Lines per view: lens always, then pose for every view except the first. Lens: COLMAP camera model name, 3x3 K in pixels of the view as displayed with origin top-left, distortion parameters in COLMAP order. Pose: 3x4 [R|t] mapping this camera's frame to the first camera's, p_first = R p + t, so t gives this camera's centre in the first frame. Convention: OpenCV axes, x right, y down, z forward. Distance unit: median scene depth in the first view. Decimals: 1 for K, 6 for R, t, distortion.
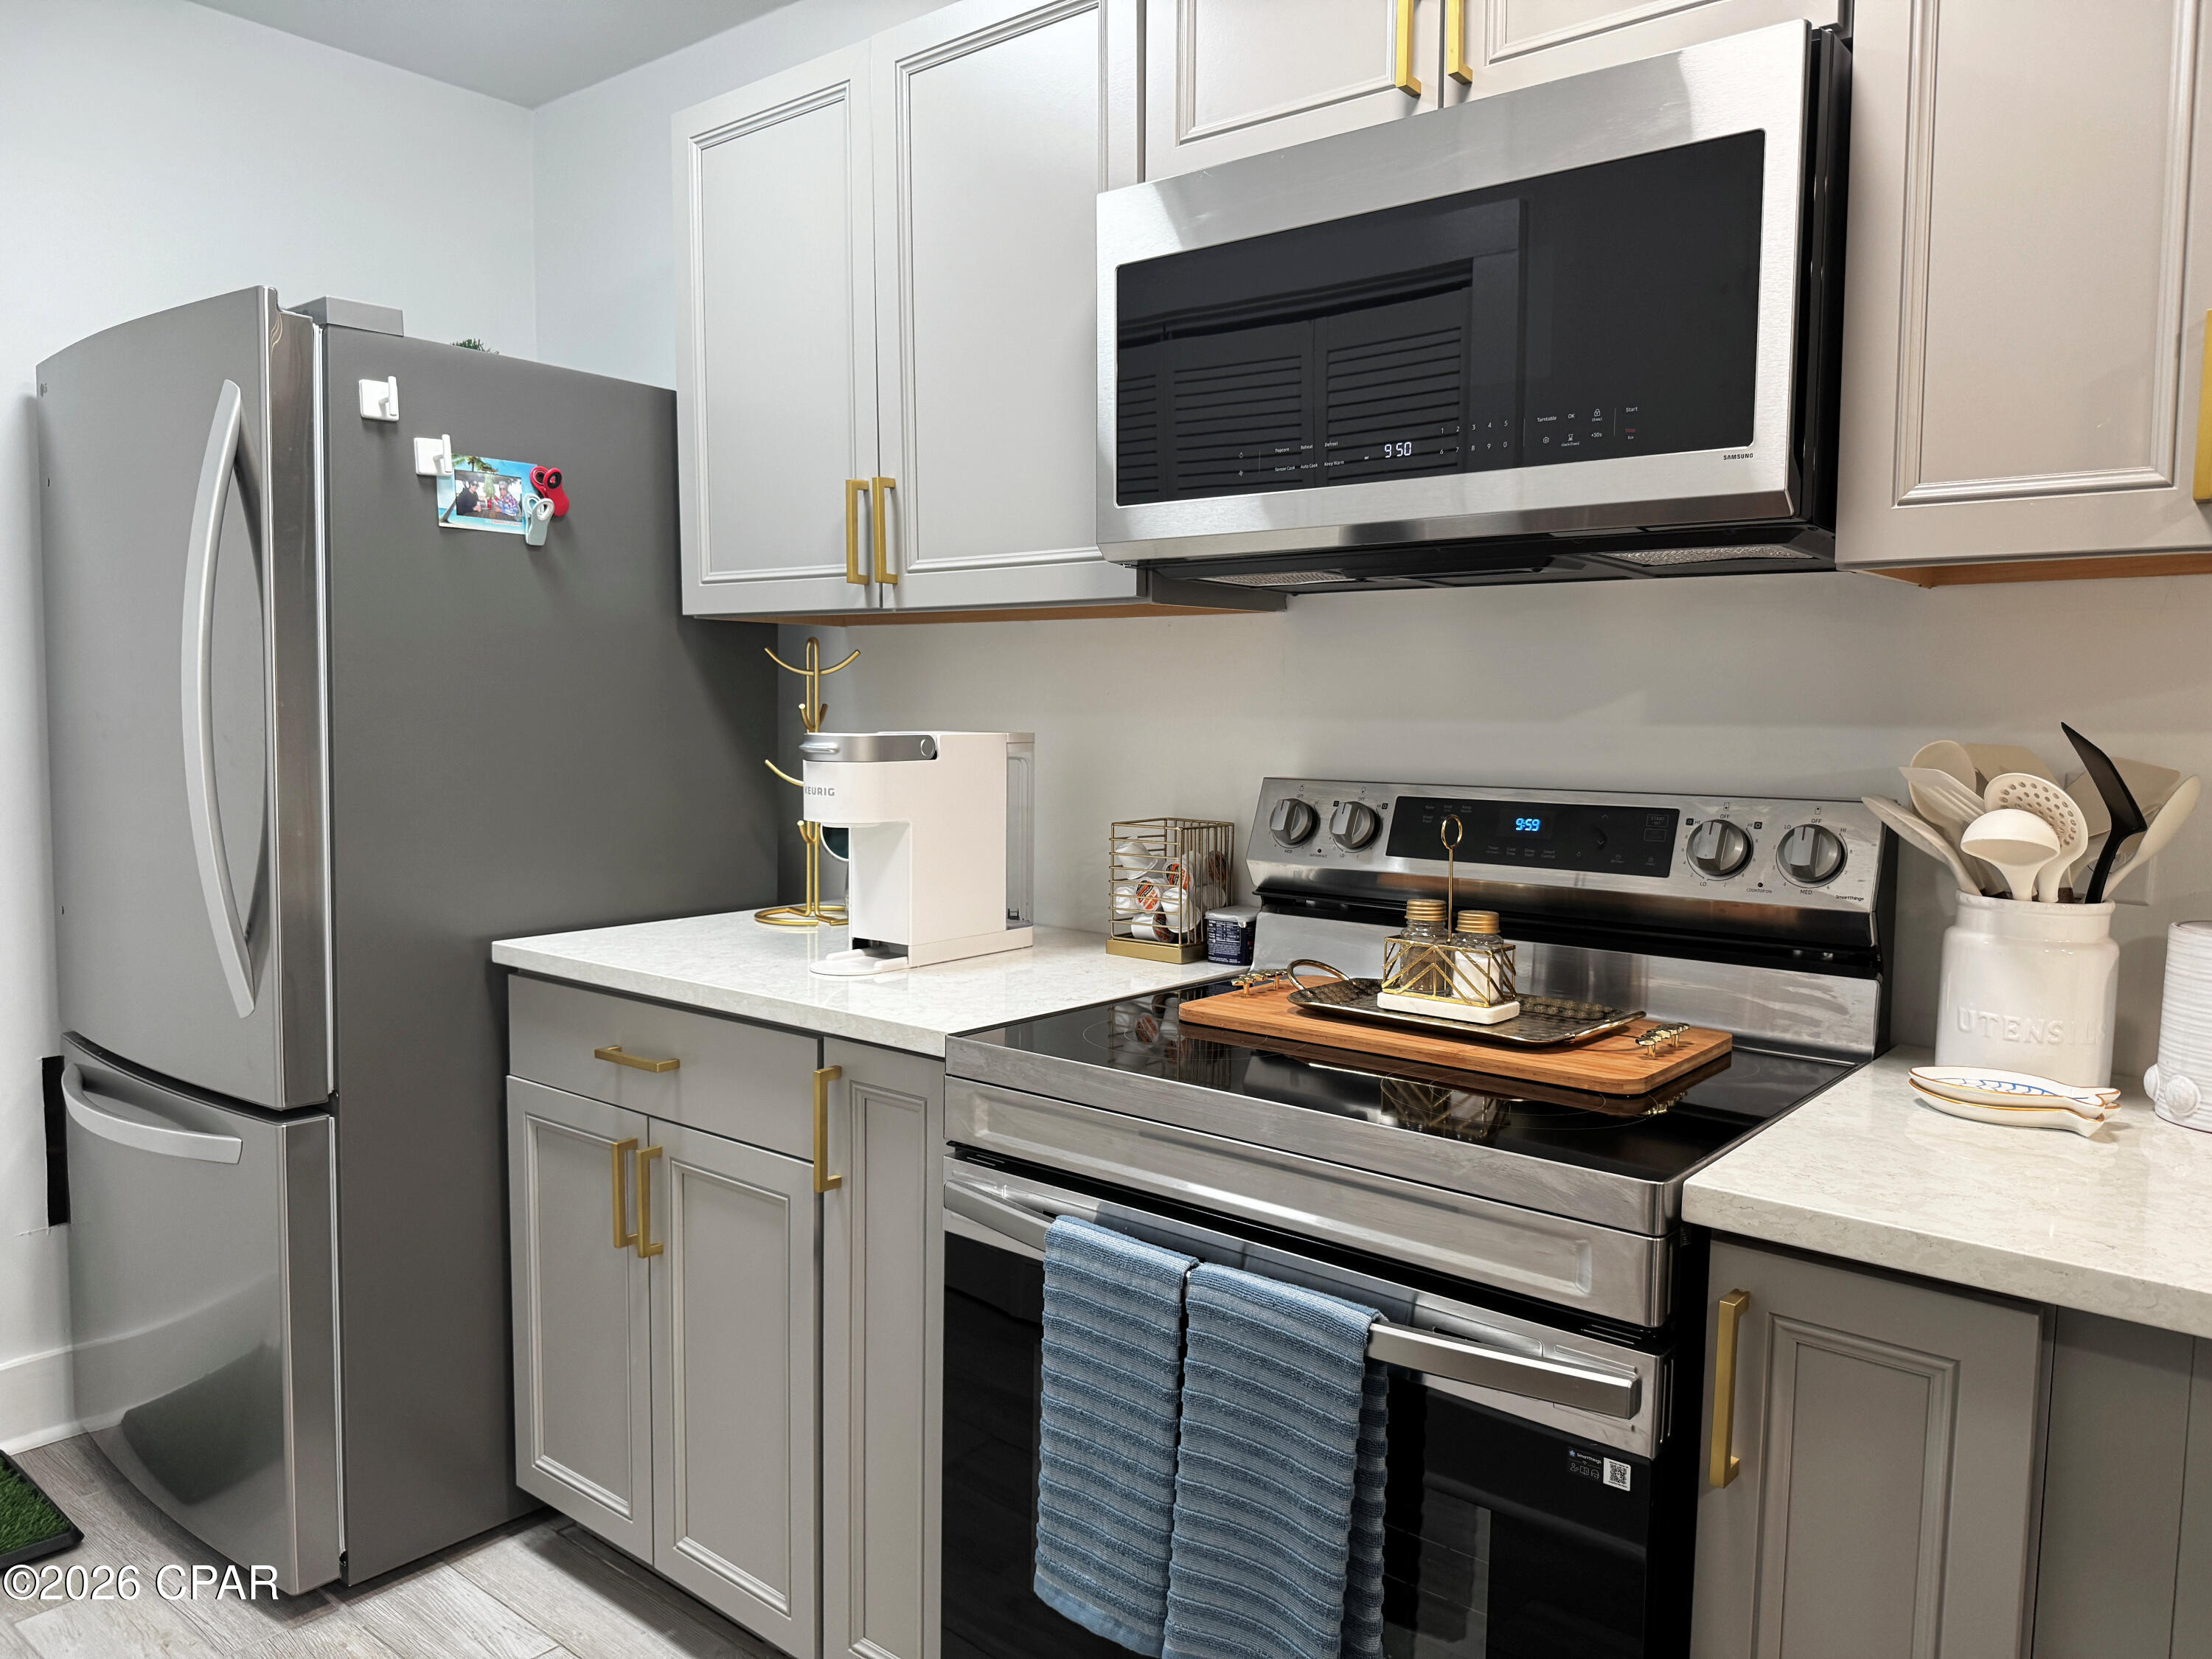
lens RADIAL K [[1518.5, 0, 1140.5], [0, 1518.5, 820.8], [0, 0, 1]] dist [0.038121, -0.040827]
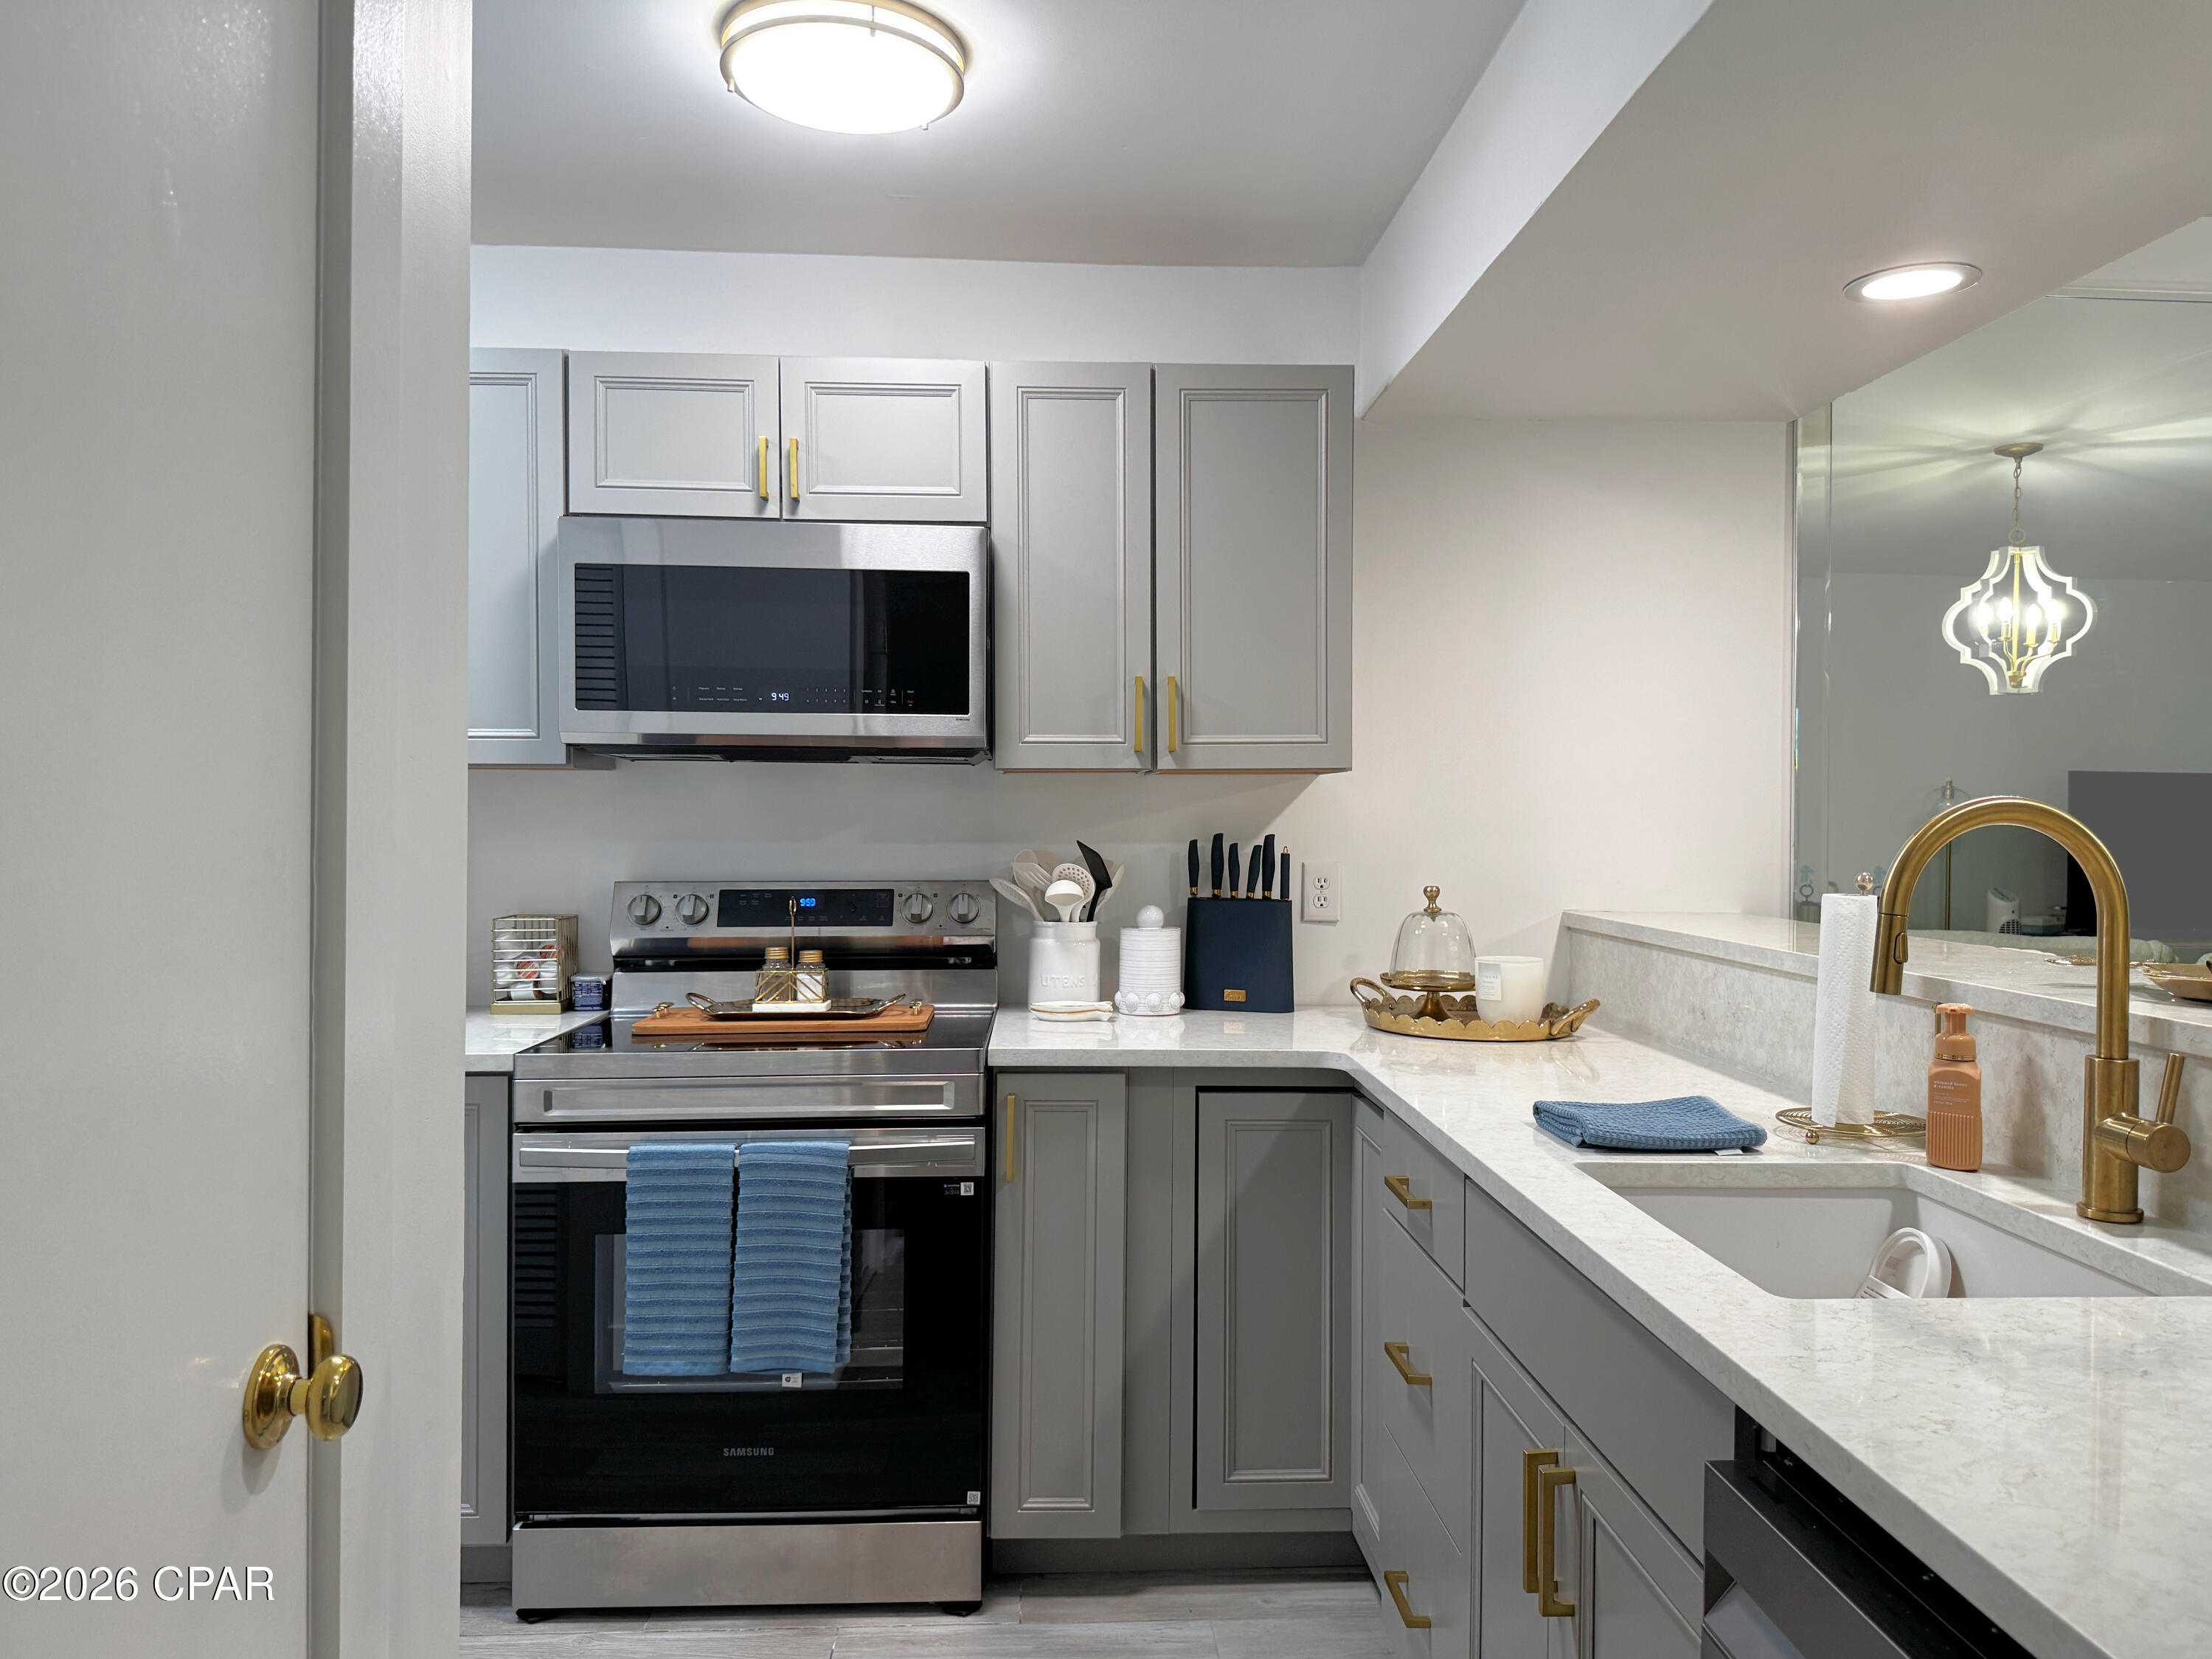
lens RADIAL K [[1518.5, 0, 1114.8], [0, 1518.5, 833.2], [0, 0, 1]] dist [0.038121, -0.040827]
pose [[0.743337, -0.015197, 0.668744, -0.608905], [0.056382, 0.997608, -0.040001, 0.012124], [-0.666537, 0.067439, 0.742416, -0.491027]]
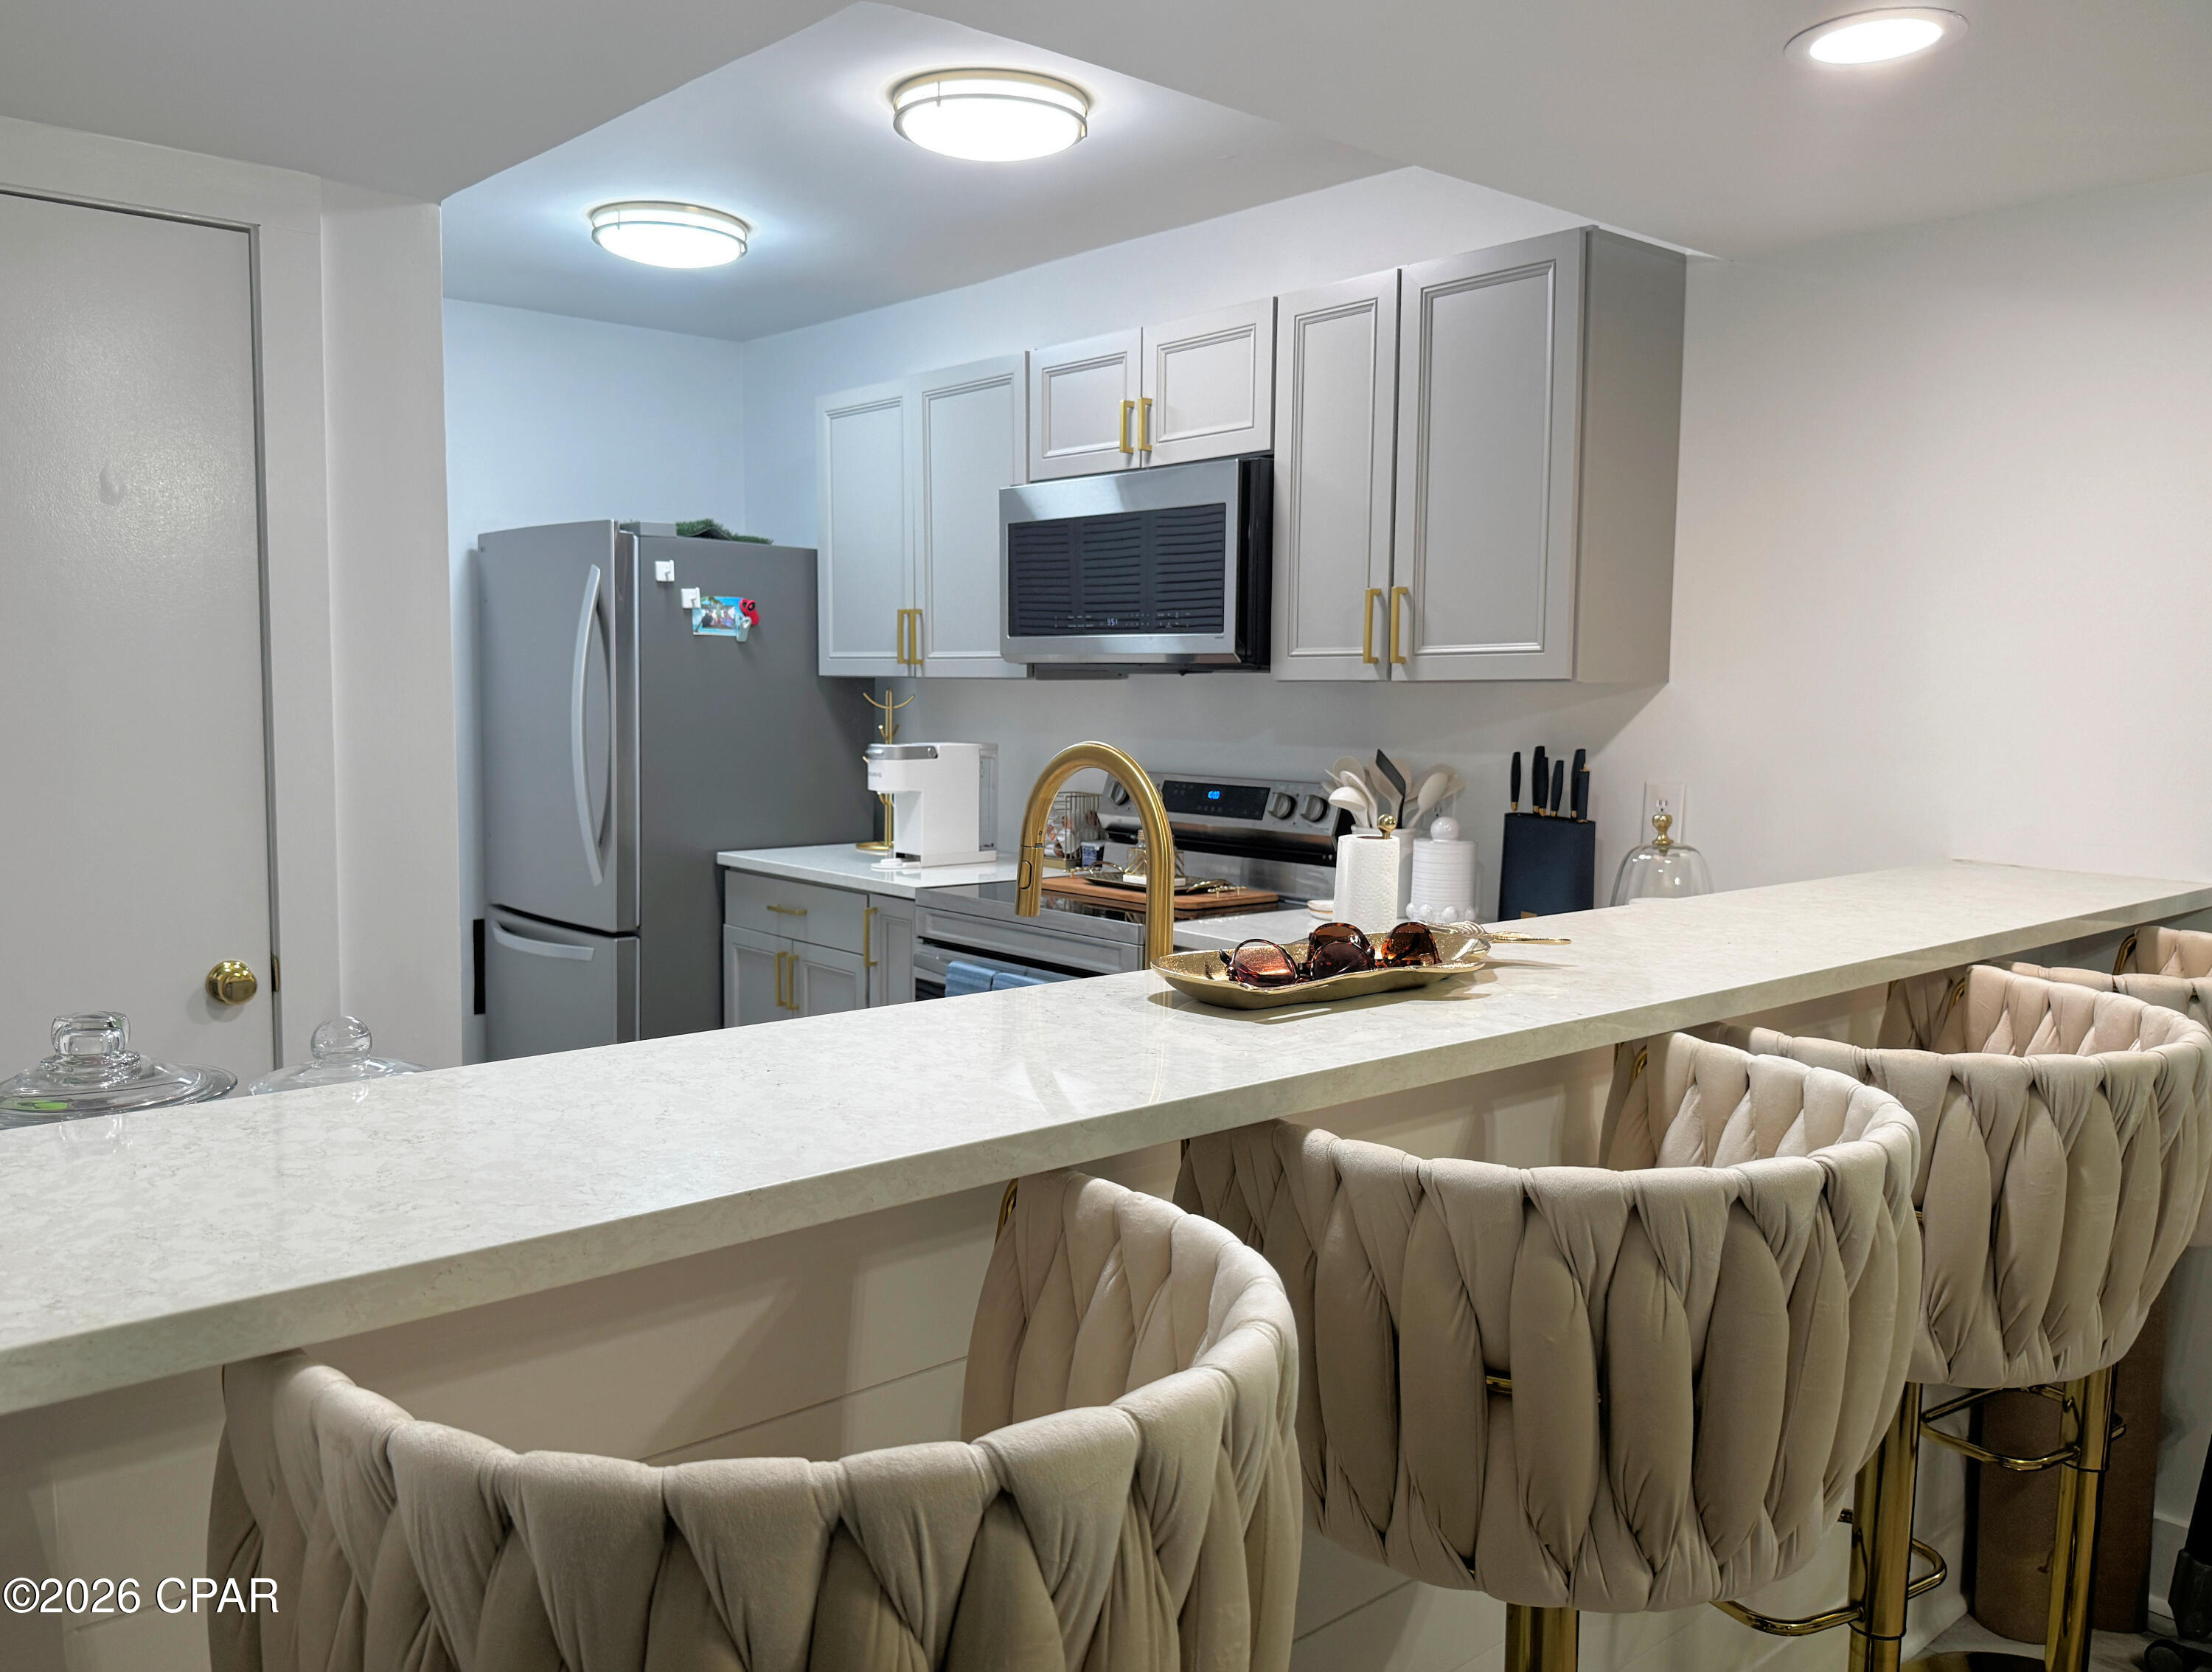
lens RADIAL K [[1704.9, 0, 1105.0], [0, 1704.9, 839.0], [0, 0, 1]] dist [0.107896, 0.005717]
pose [[0.984703, 0.016681, -0.173442, 0.480745], [-0.014454, 0.999796, 0.014096, 0.029277], [0.173642, -0.011374, 0.984743, -1.163281]]
